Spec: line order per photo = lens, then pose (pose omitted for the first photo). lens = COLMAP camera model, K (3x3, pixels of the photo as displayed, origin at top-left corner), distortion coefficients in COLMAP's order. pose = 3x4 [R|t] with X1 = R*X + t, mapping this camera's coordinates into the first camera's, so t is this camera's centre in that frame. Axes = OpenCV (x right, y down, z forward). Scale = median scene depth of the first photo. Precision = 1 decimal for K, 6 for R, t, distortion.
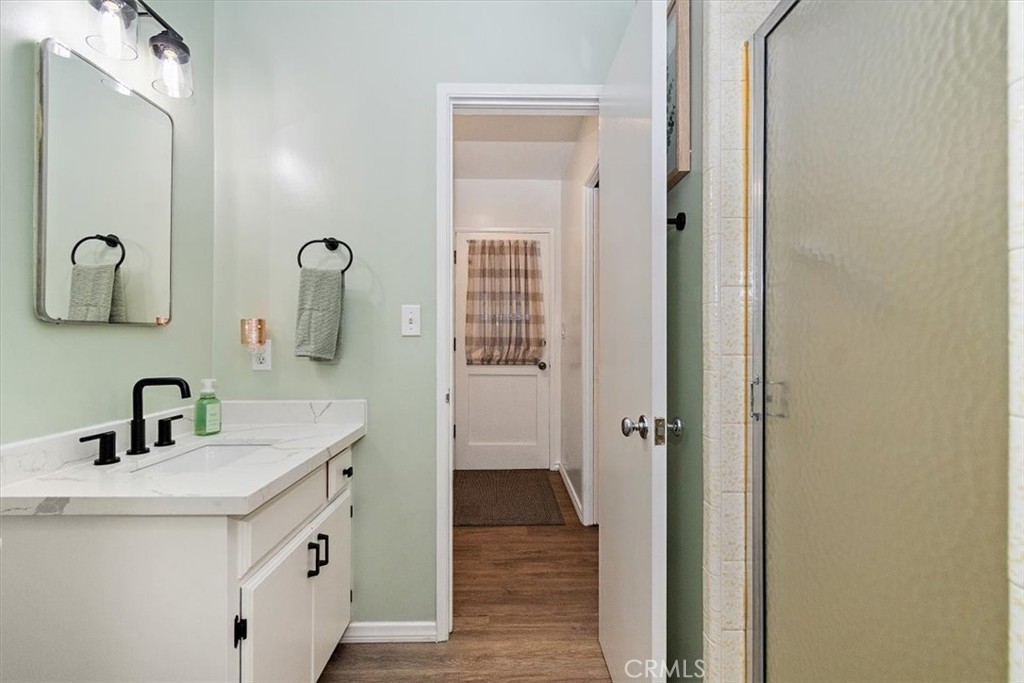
lens RADIAL K [[454.1, 0, 508.9], [0, 454.1, 341.4], [0, 0, 1]] dist [0.001147, 0.000397]
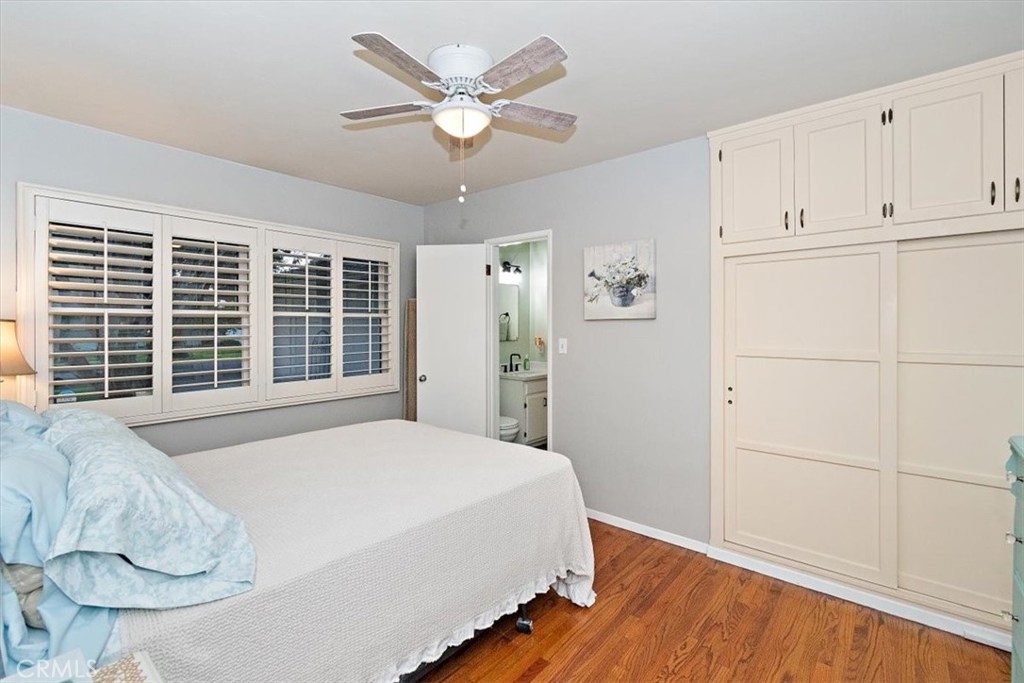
lens RADIAL K [[454.1, 0, 508.9], [0, 454.1, 341.4], [0, 0, 1]] dist [0.001147, 0.000397]
pose [[0.746319, 0.020737, -0.665265, 1.479981], [0.002738, 0.999410, 0.034224, -0.132514], [0.665583, -0.027363, 0.745822, -1.618143]]
